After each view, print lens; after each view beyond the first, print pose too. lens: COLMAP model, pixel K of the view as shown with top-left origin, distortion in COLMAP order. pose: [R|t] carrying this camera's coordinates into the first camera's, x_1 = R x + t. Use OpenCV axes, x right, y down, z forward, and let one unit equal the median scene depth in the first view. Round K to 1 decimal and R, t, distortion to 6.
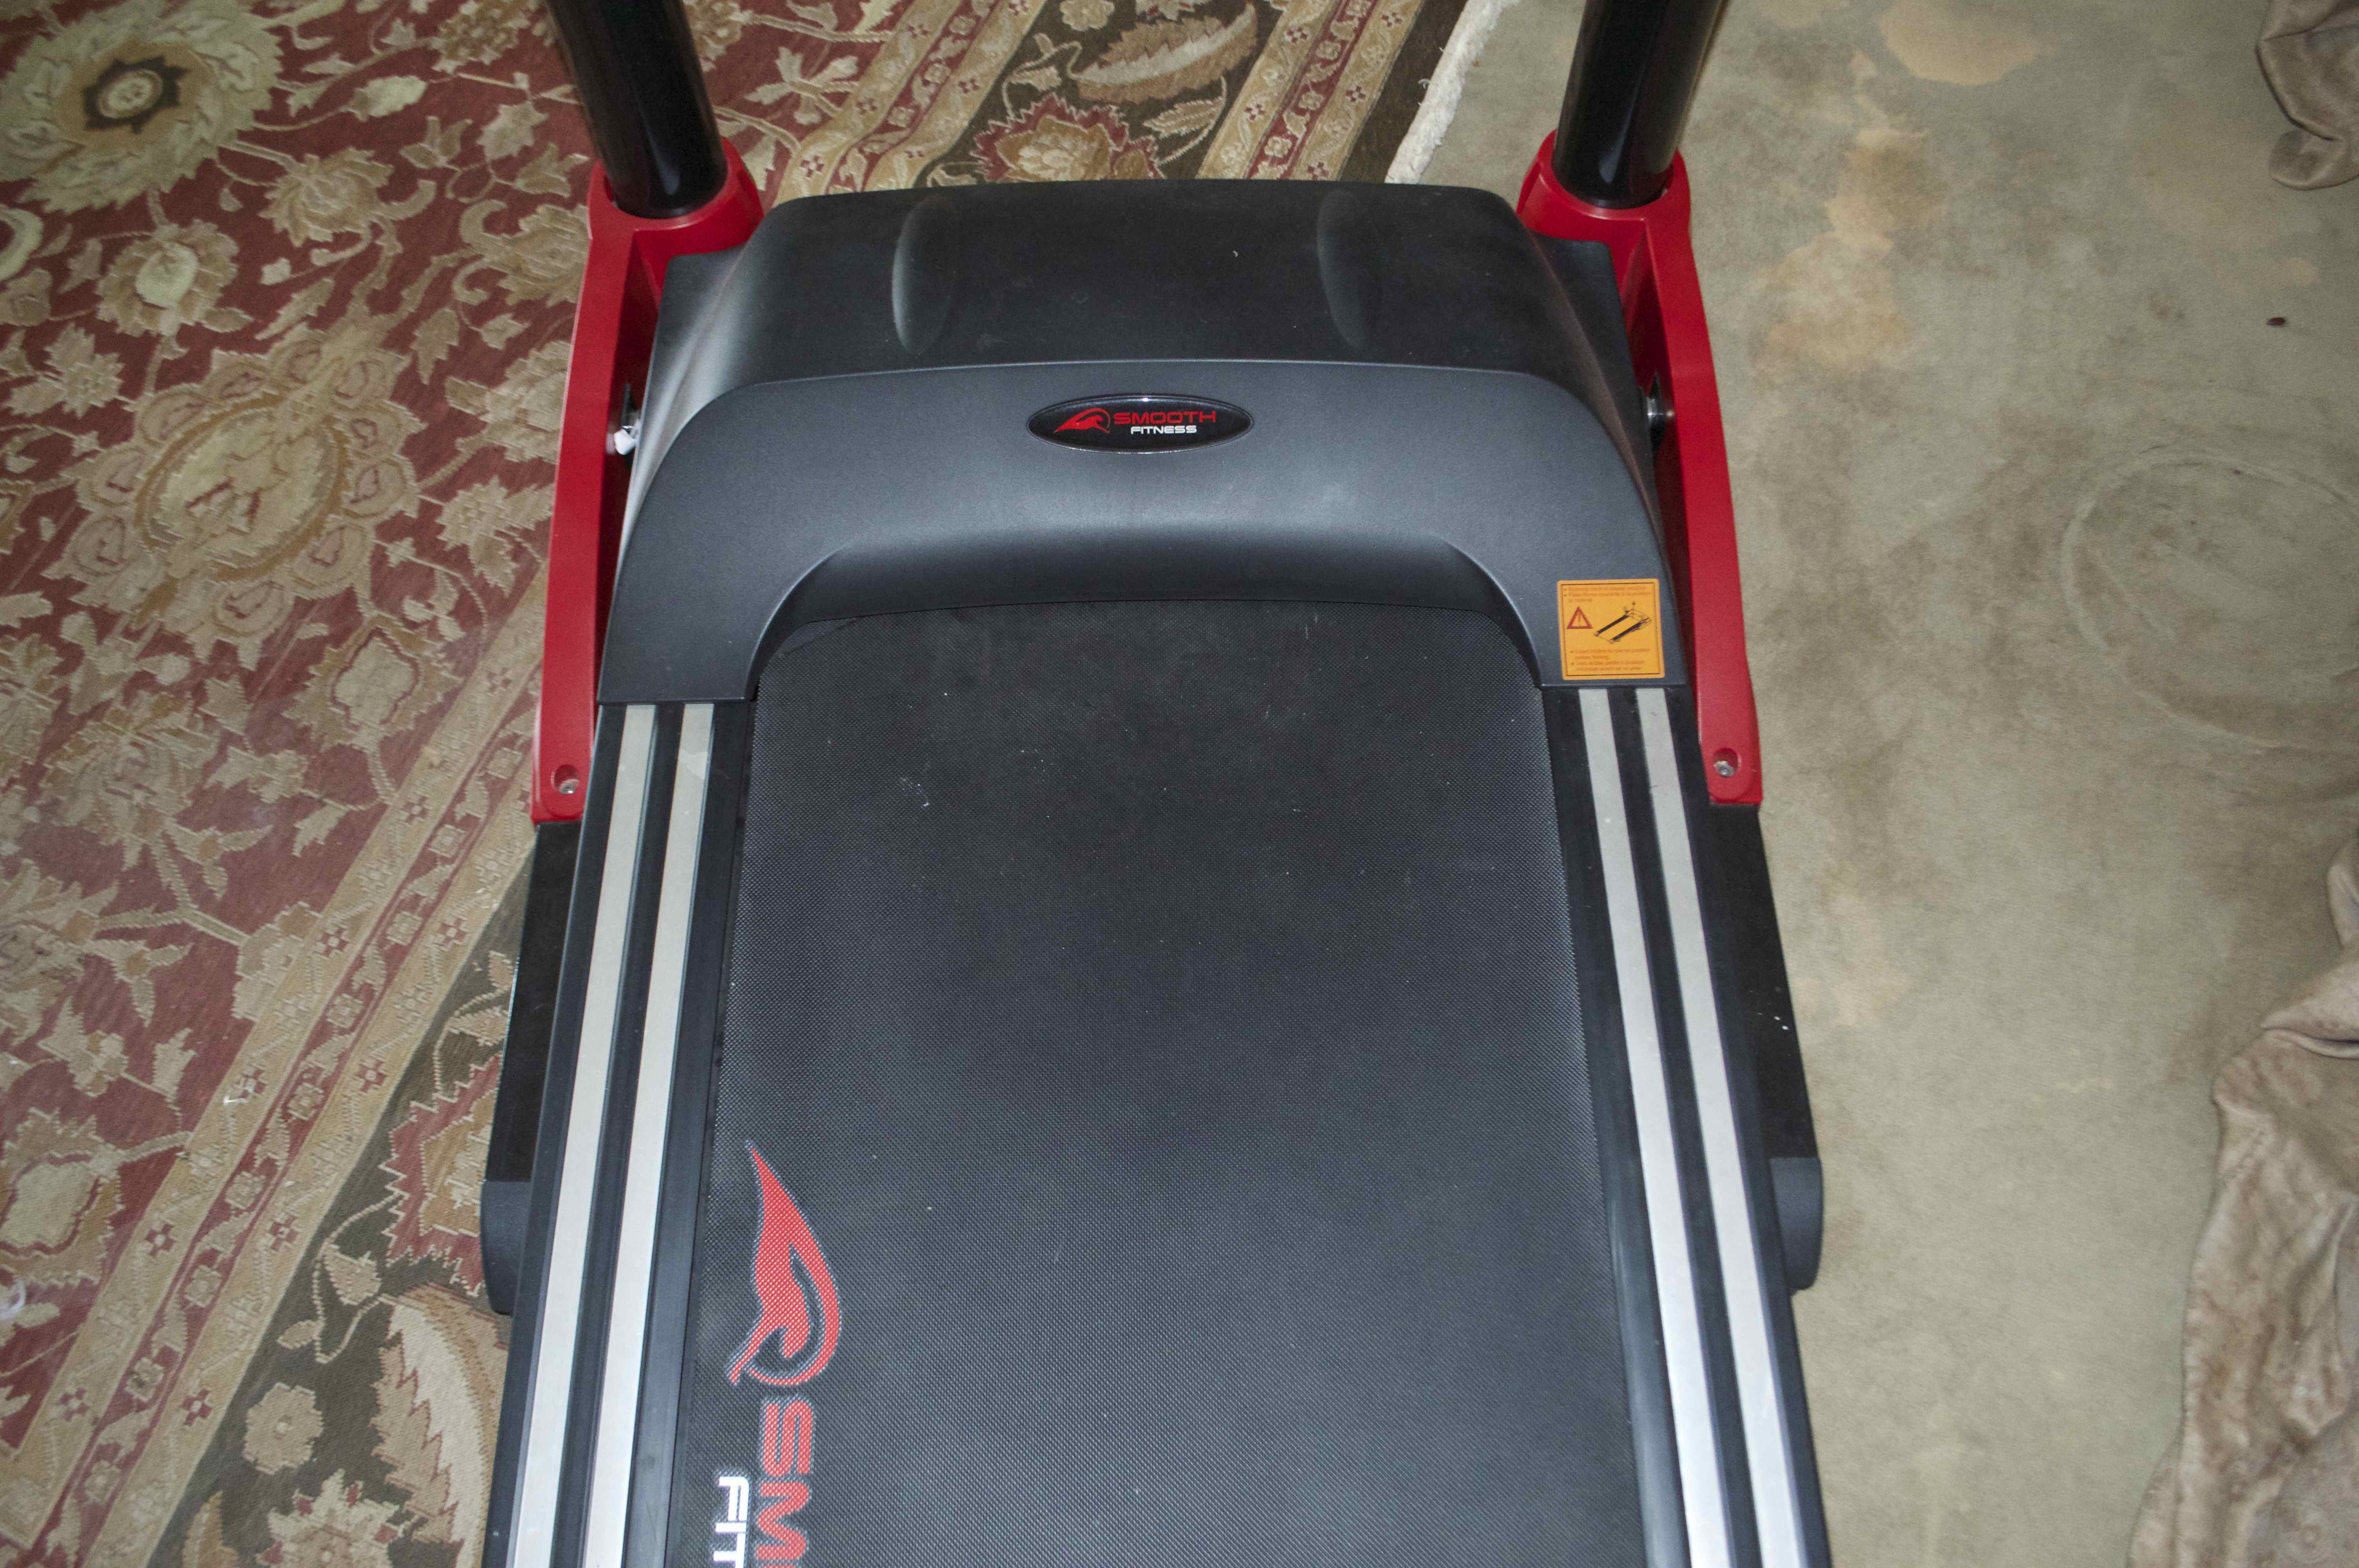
lens RADIAL K [[1839.7, 0, 1188.4], [0, 1839.7, 793.2], [0, 0, 1]] dist [-0.079635, 0.009299]
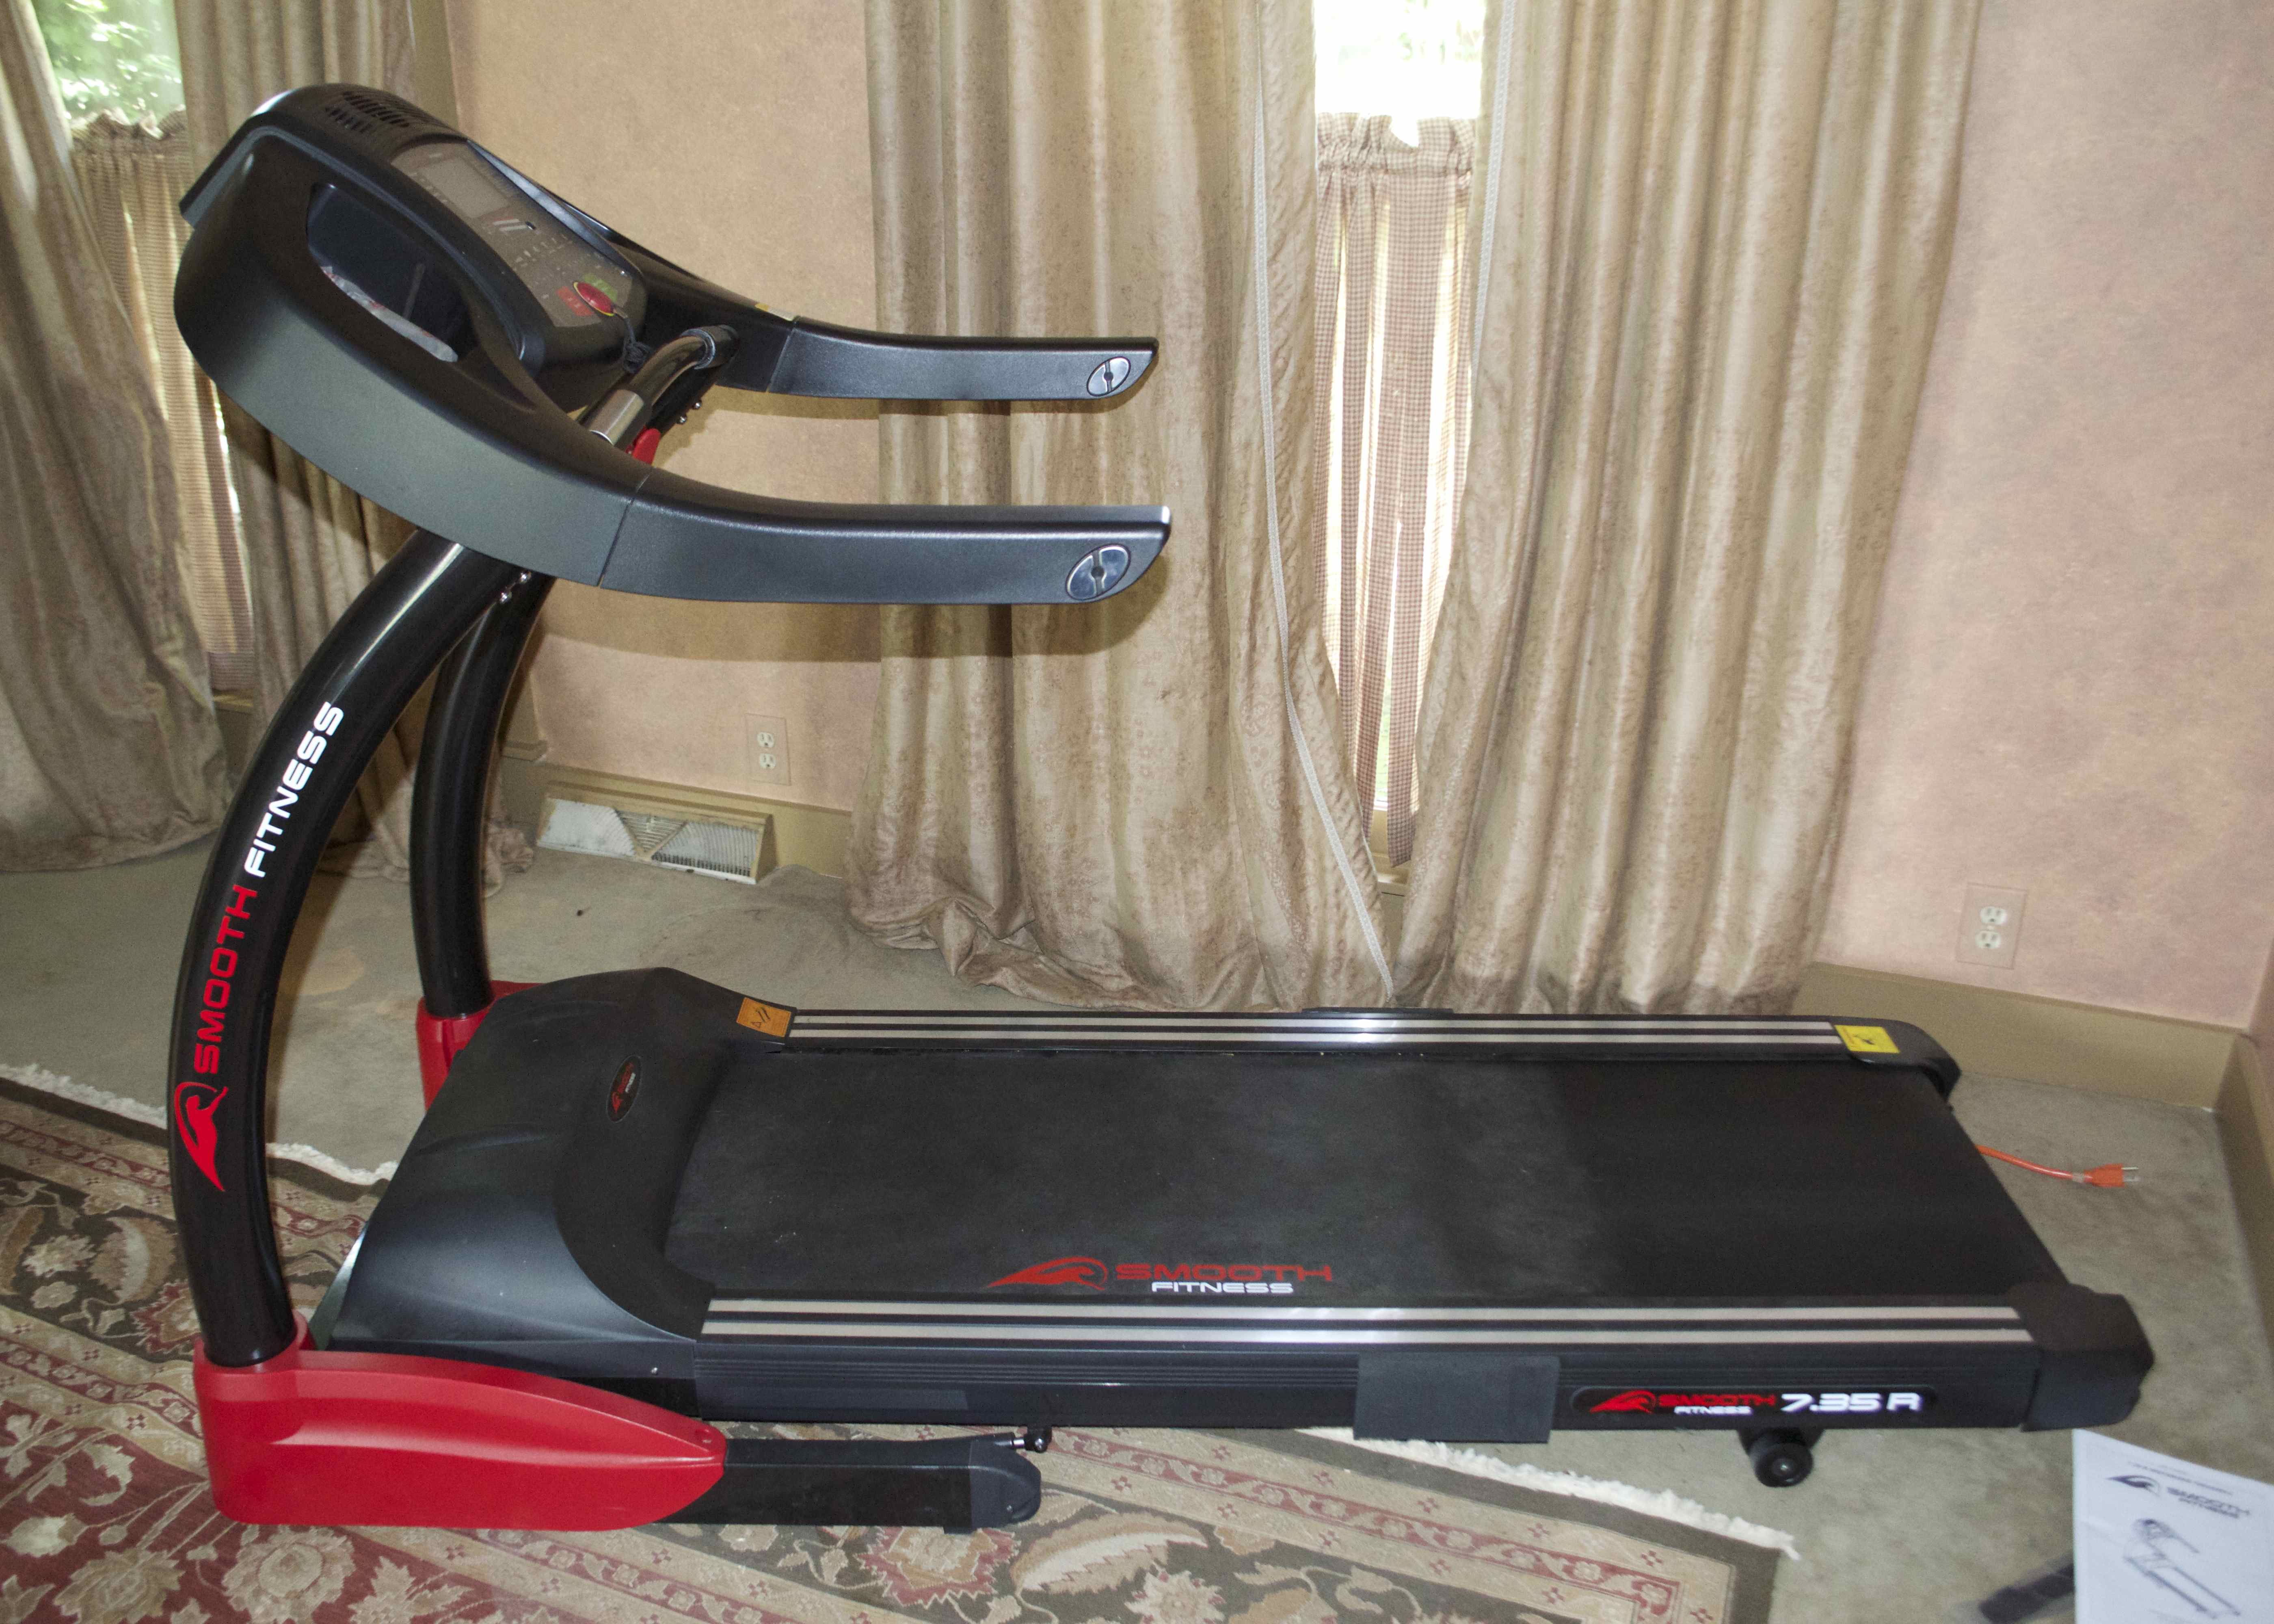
lens RADIAL K [[1904.5, 0, 1083.5], [0, 1904.5, 825.5], [0, 0, 1]] dist [-0.077102, 0.006303]
pose [[0.038719, -0.419132, 0.907099, -1.558441], [0.885995, 0.434177, 0.162796, -0.206013], [-0.462075, 0.797383, 0.388160, -0.163182]]
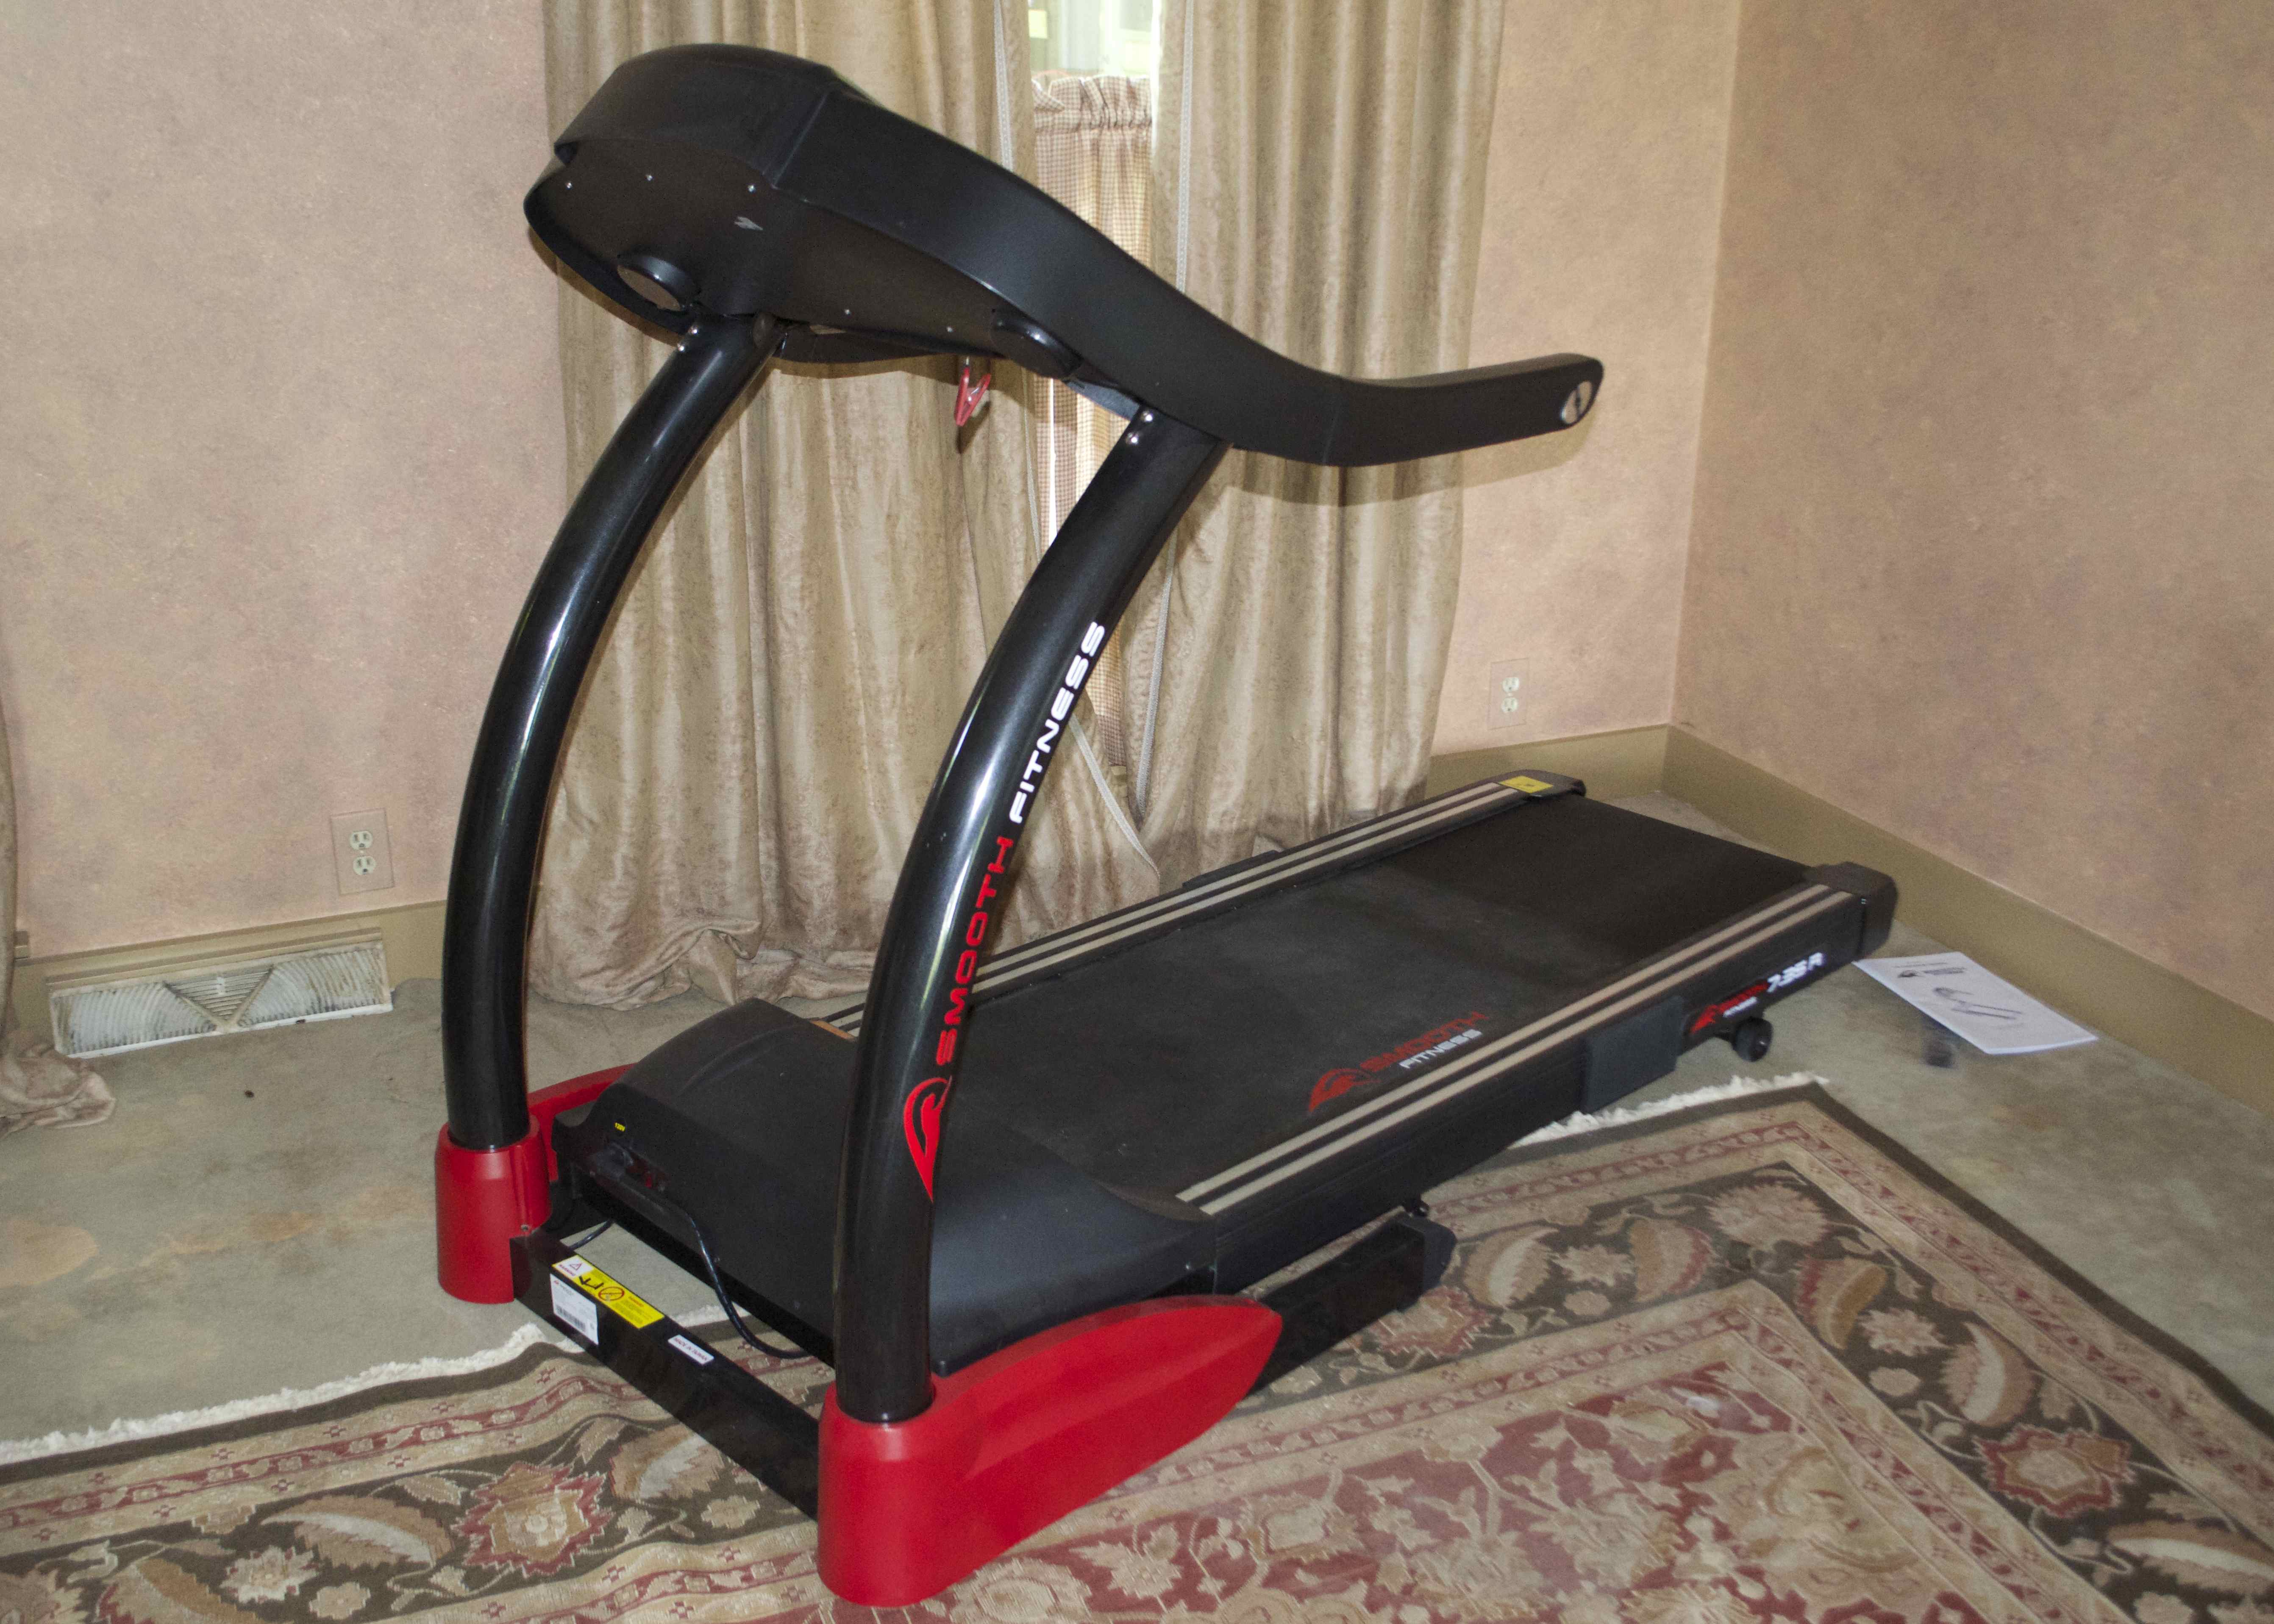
lens RADIAL K [[2296.8, 0, 1053.6], [0, 2296.8, 810.5], [0, 0, 1]] dist [-0.070430, 0.007501]
pose [[-0.663978, -0.270123, 0.697256, -1.524591], [0.656461, 0.235910, 0.716523, -1.674537], [-0.358039, 0.933478, 0.020686, 0.627034]]
